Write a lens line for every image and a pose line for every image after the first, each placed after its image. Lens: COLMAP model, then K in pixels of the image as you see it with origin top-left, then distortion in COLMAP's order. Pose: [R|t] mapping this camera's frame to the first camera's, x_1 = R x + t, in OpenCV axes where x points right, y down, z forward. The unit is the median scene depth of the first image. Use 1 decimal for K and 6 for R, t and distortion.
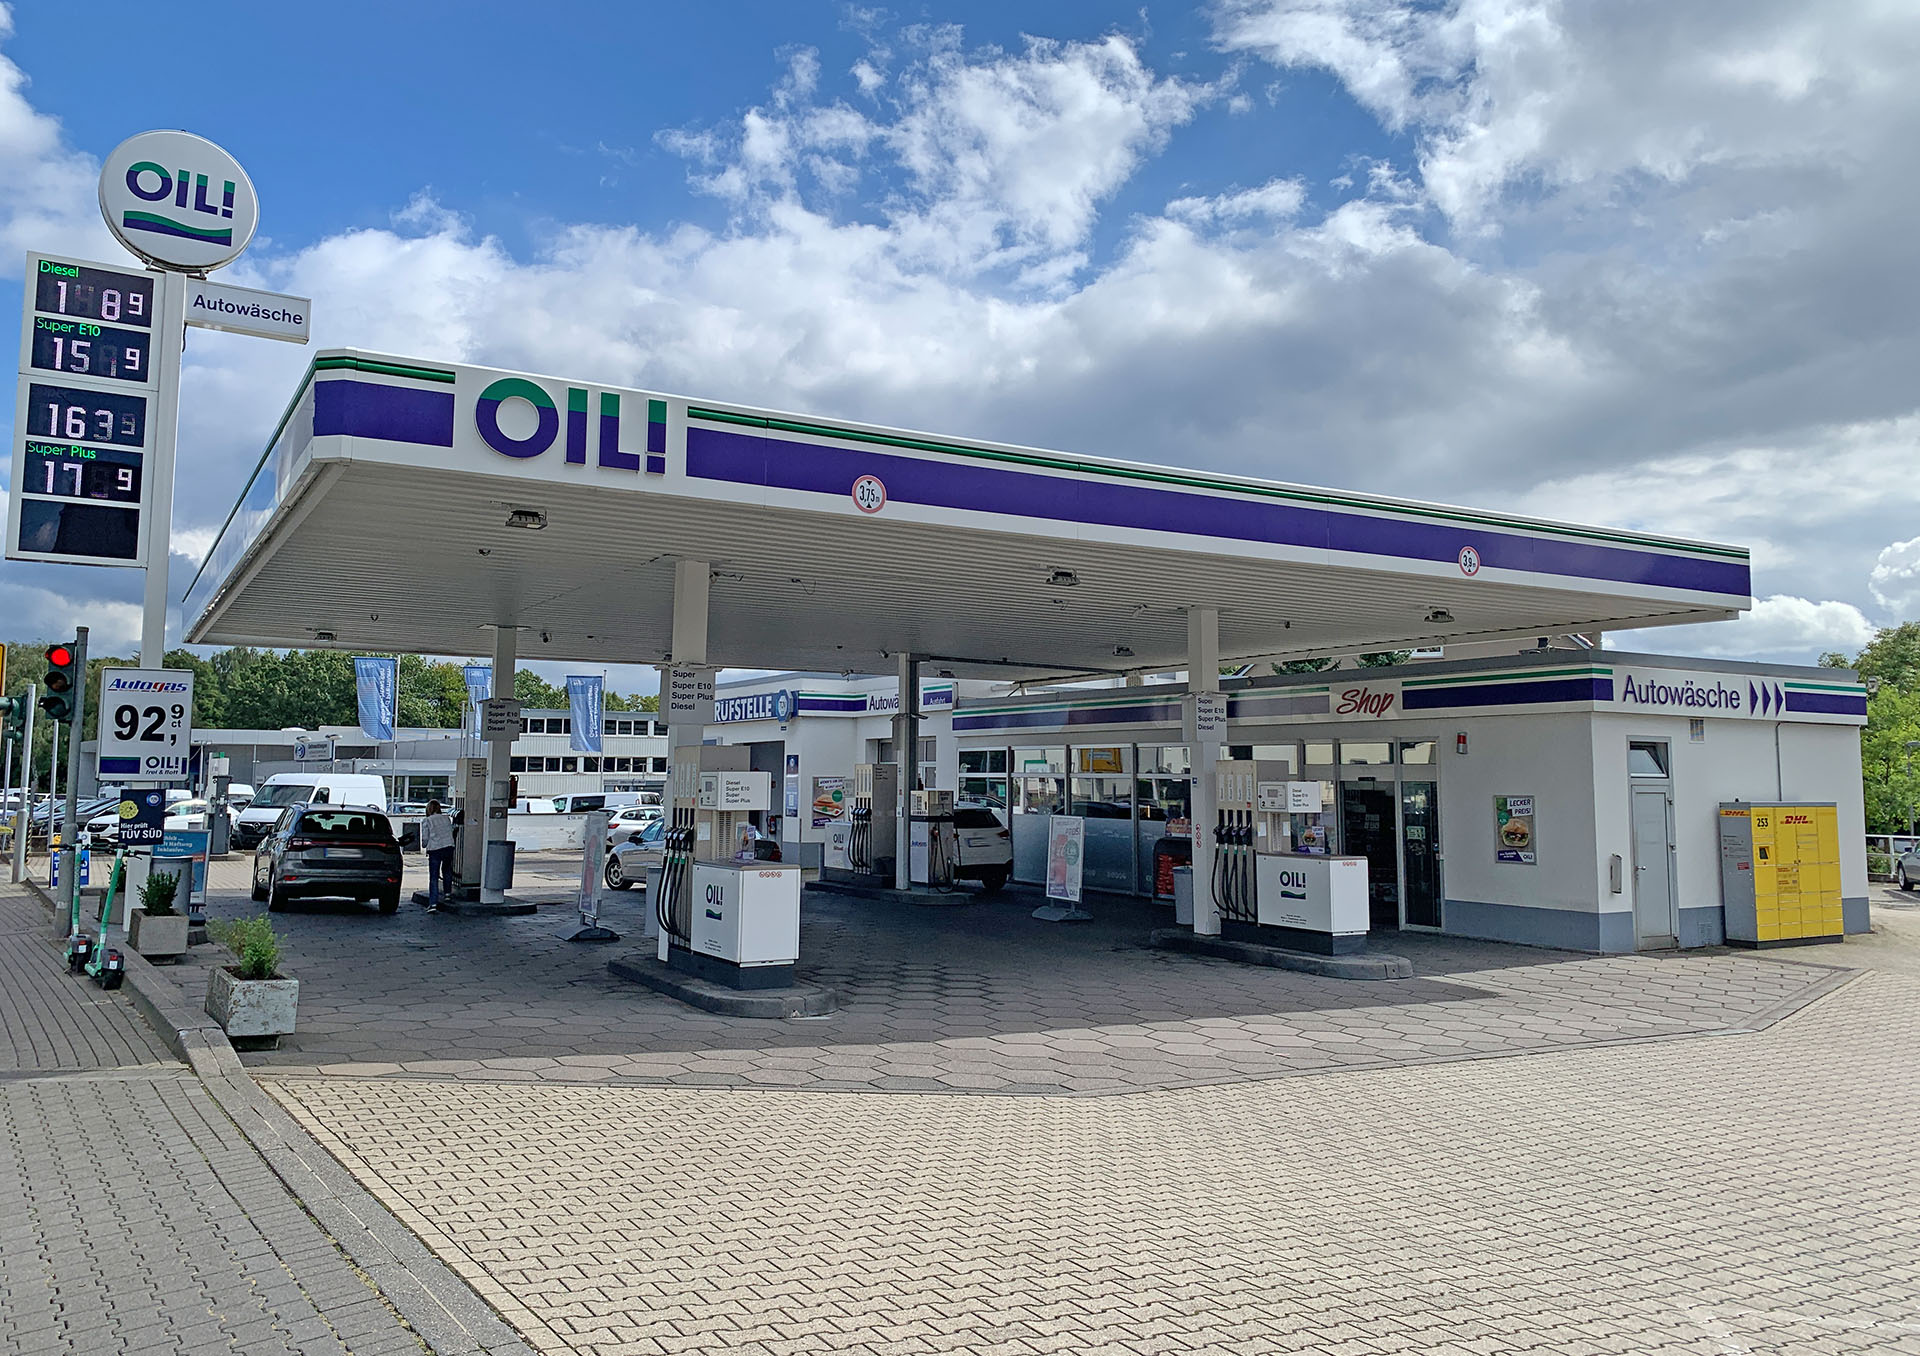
lens RADIAL K [[1606.3, 0, 1004.3], [0, 1606.3, 552.8], [0, 0, 1]] dist [0.062510, -0.147719]
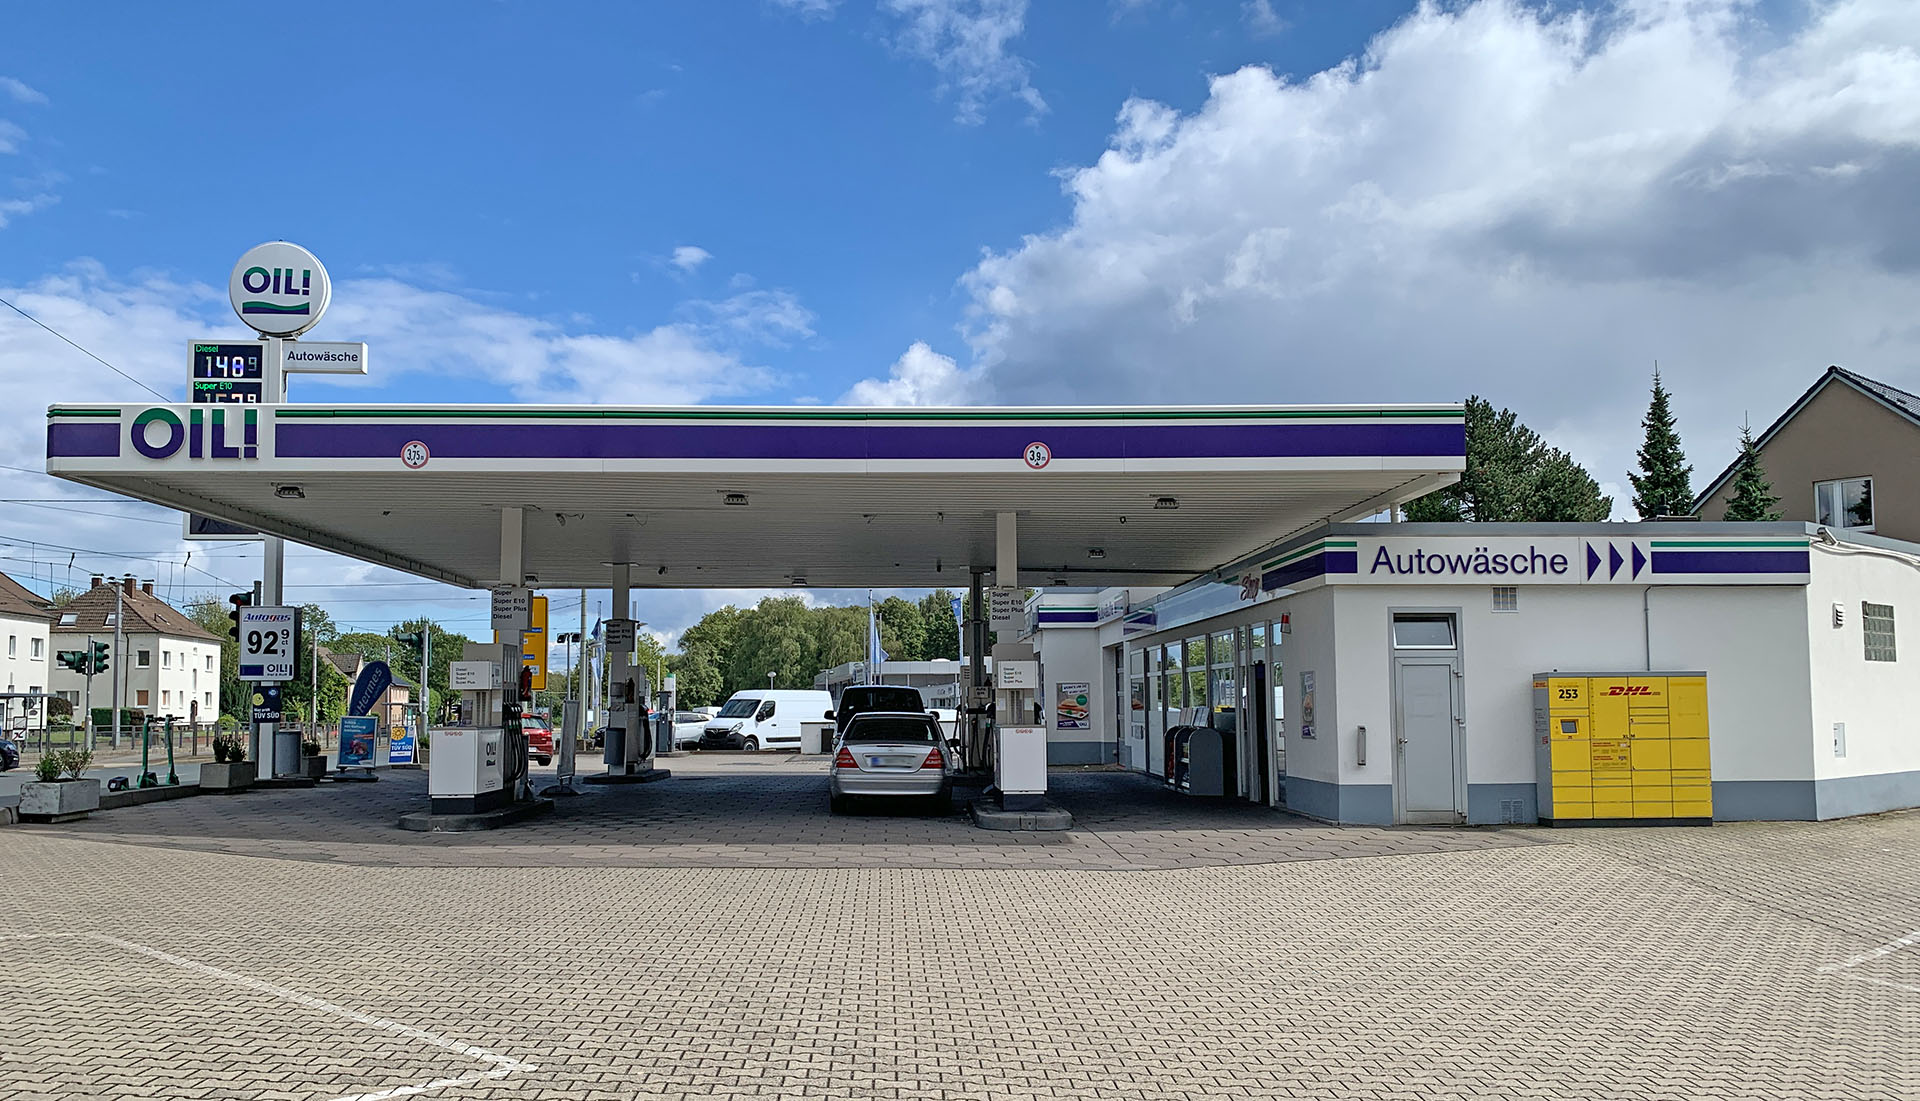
lens RADIAL K [[1658.0, 0, 960.0], [0, 1658.0, 550.5], [0, 0, 1]] dist [-0.047379, 0.001909]
pose [[0.859137, -0.062675, -0.507894, 0.760663], [0.084410, 0.996233, 0.019849, 0.041594], [0.504737, -0.059924, 0.861191, 0.010070]]
